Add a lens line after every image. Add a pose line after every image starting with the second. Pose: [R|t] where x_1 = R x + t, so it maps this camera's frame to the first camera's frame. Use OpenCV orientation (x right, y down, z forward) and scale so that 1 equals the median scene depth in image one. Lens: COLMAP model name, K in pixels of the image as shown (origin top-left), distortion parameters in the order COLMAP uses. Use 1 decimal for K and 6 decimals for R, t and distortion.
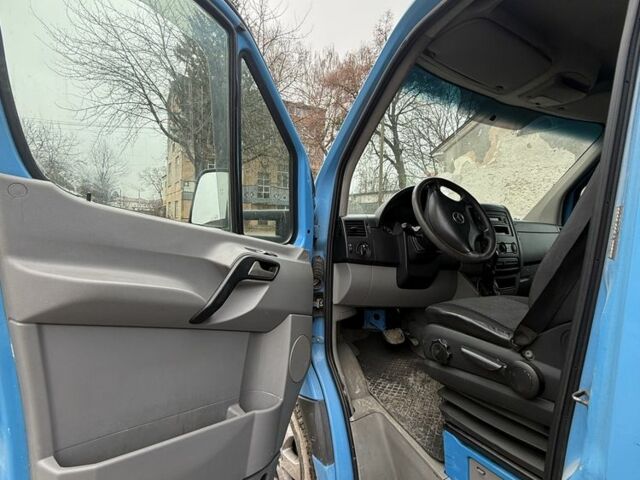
lens RADIAL K [[339.0, 0, 322.7], [0, 339.0, 240.4], [0, 0, 1]] dist [0.004251, -0.002427]
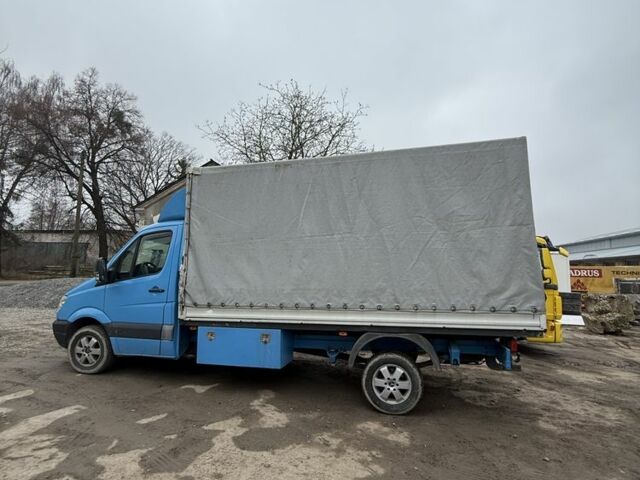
lens RADIAL K [[339.0, 0, 323.5], [0, 339.0, 236.5], [0, 0, 1]] dist [0.004251, -0.002427]
pose [[0.671892, 0.069920, 0.737341, -0.065737], [0.034798, 0.991455, -0.125725, 0.007797], [-0.739831, 0.110132, 0.663718, -0.172671]]
